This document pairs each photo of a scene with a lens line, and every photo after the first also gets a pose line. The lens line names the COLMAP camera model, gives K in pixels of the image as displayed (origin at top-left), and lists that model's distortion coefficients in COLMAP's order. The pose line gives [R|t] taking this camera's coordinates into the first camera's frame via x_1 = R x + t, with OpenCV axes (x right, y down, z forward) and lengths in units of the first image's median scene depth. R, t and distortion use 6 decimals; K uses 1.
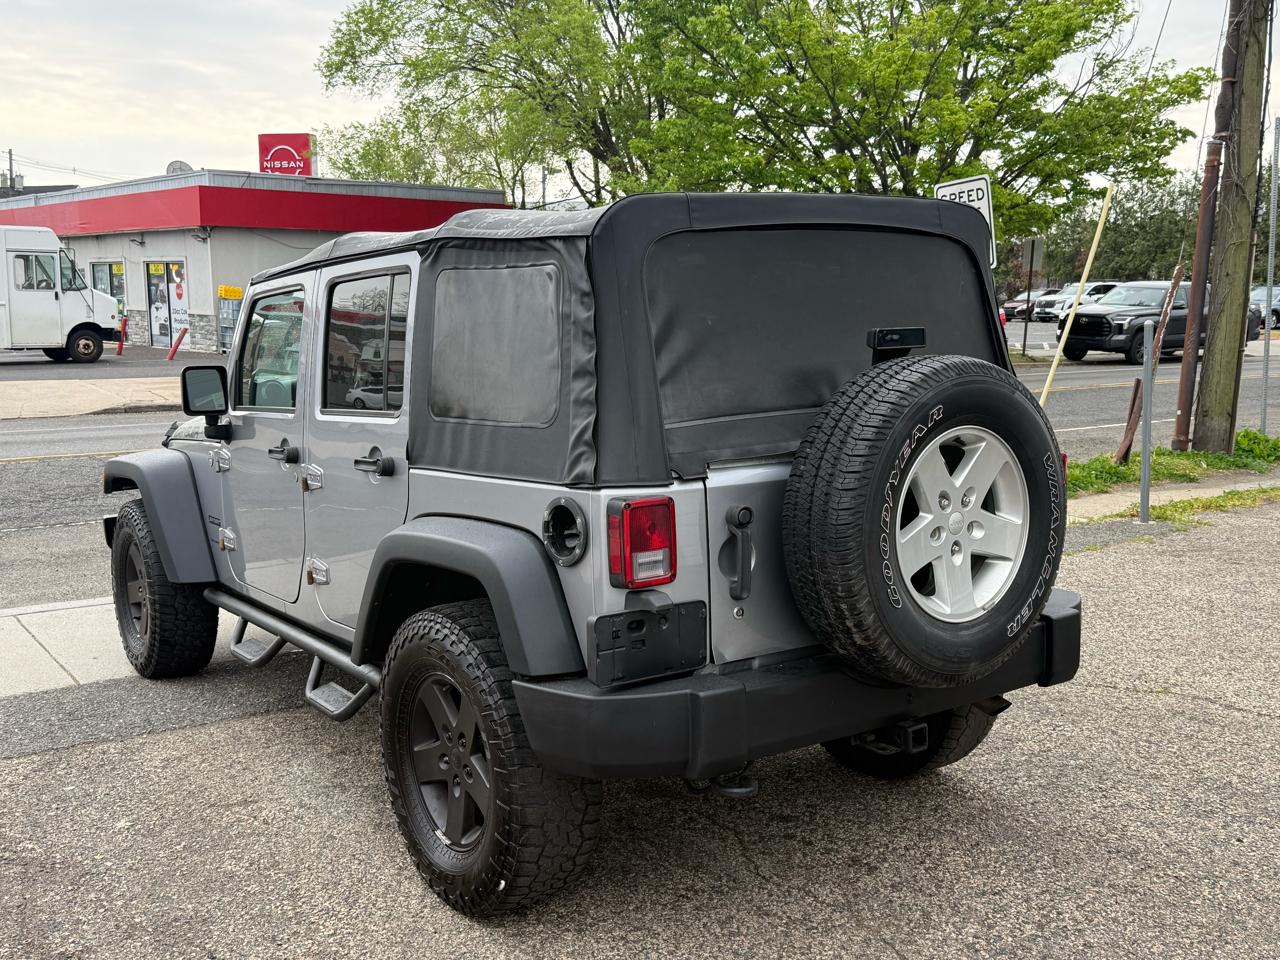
lens RADIAL K [[1261.7, 0, 633.8], [0, 1261.7, 485.5], [0, 0, 1]] dist [0.186515, -0.401417]
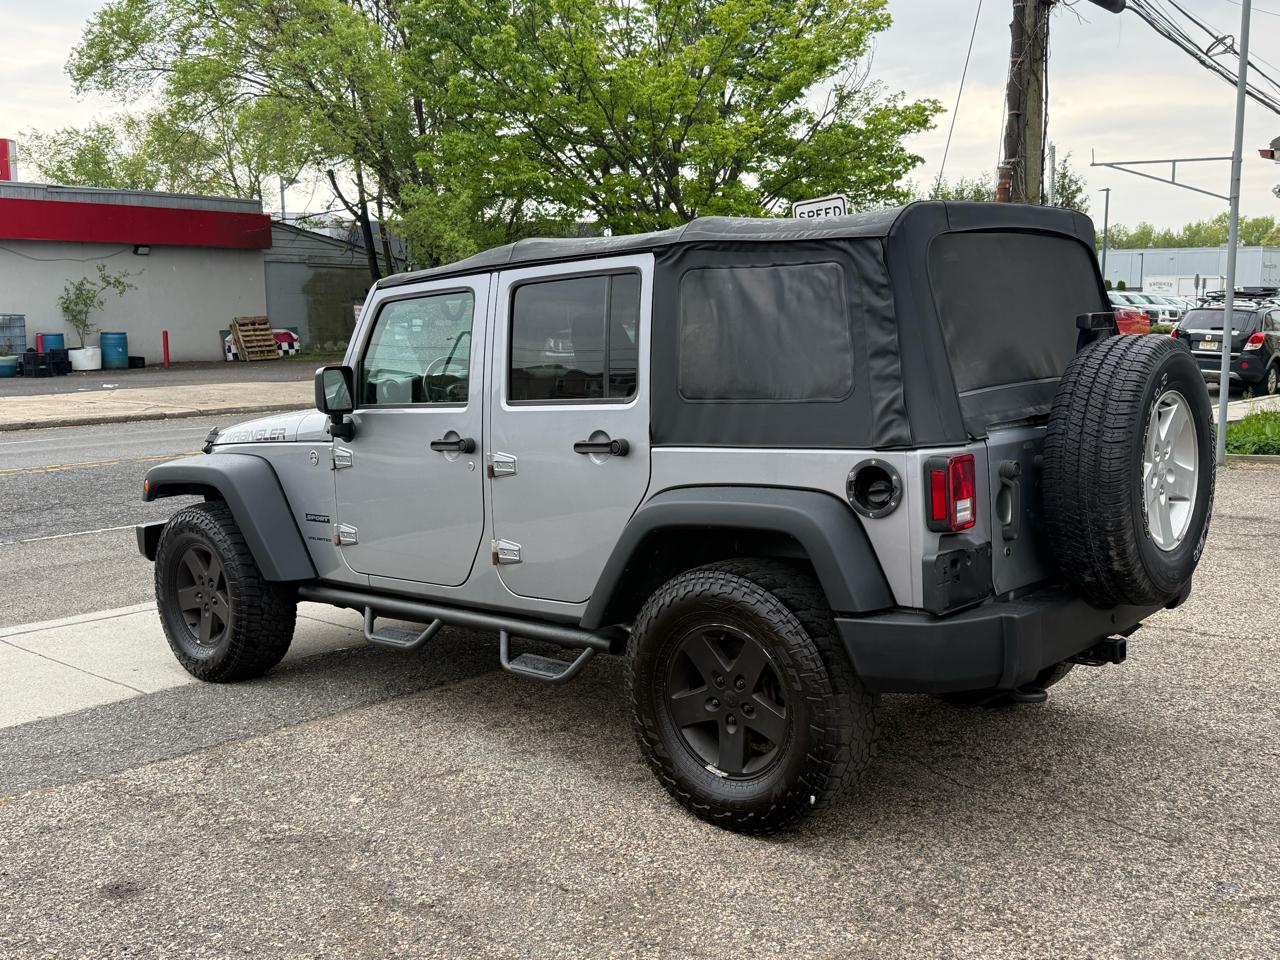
lens RADIAL K [[1260.3, 0, 638.9], [0, 1260.3, 475.1], [0, 0, 1]] dist [0.191746, -0.425487]
pose [[0.973849, -0.036980, 0.224167, -0.423699], [0.041312, 0.999039, -0.014667, 0.025844], [-0.223409, 0.023544, 0.974440, -0.076862]]
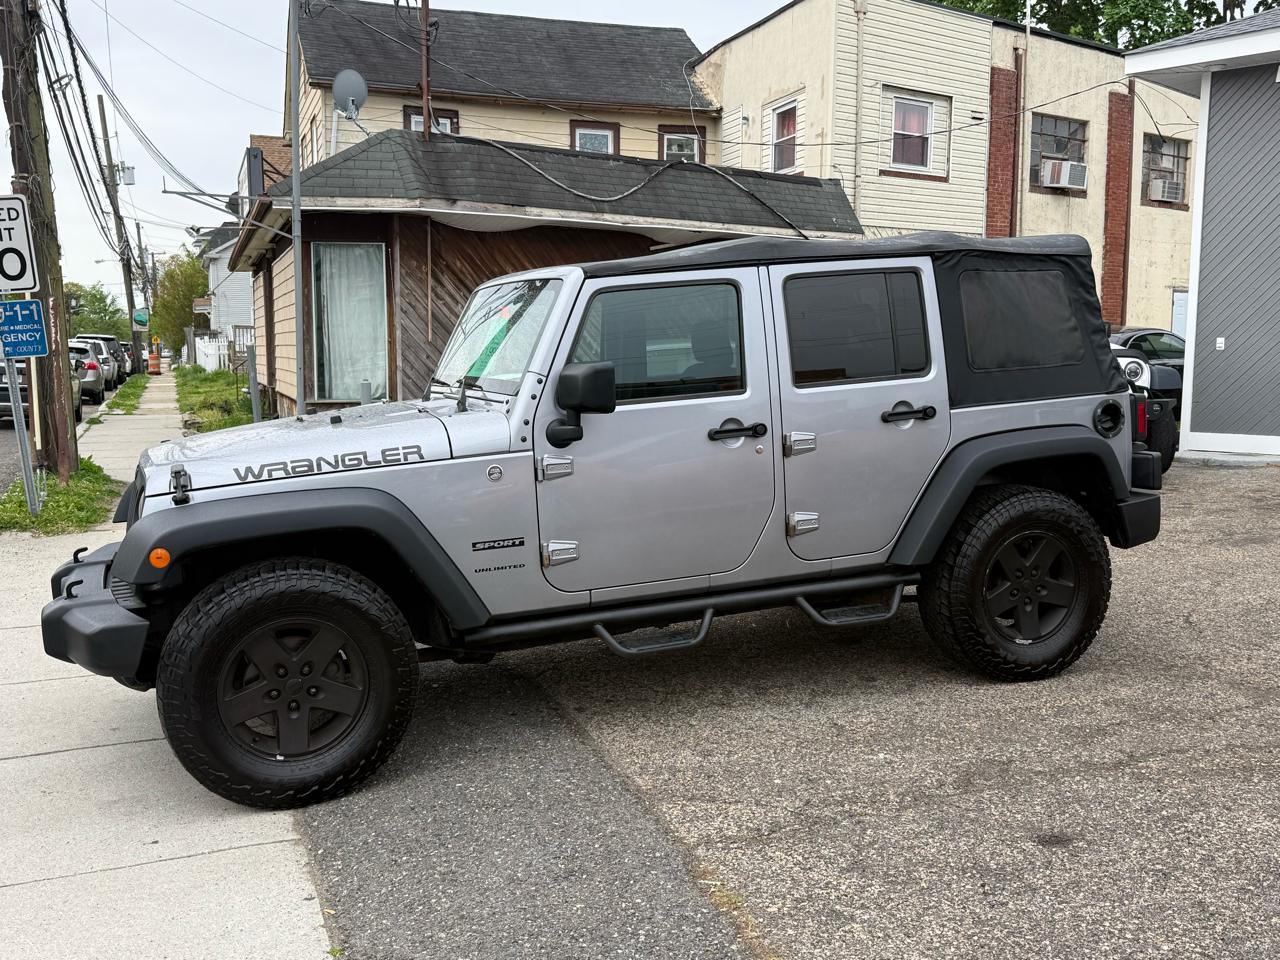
lens RADIAL K [[1258.4, 0, 650.1], [0, 1258.4, 477.1], [0, 0, 1]] dist [0.195870, -0.421493]
pose [[0.232854, -0.105986, 0.966719, -1.582424], [0.151636, 0.985843, 0.071558, -0.088649], [-0.960617, 0.129927, 0.245628, 0.952271]]
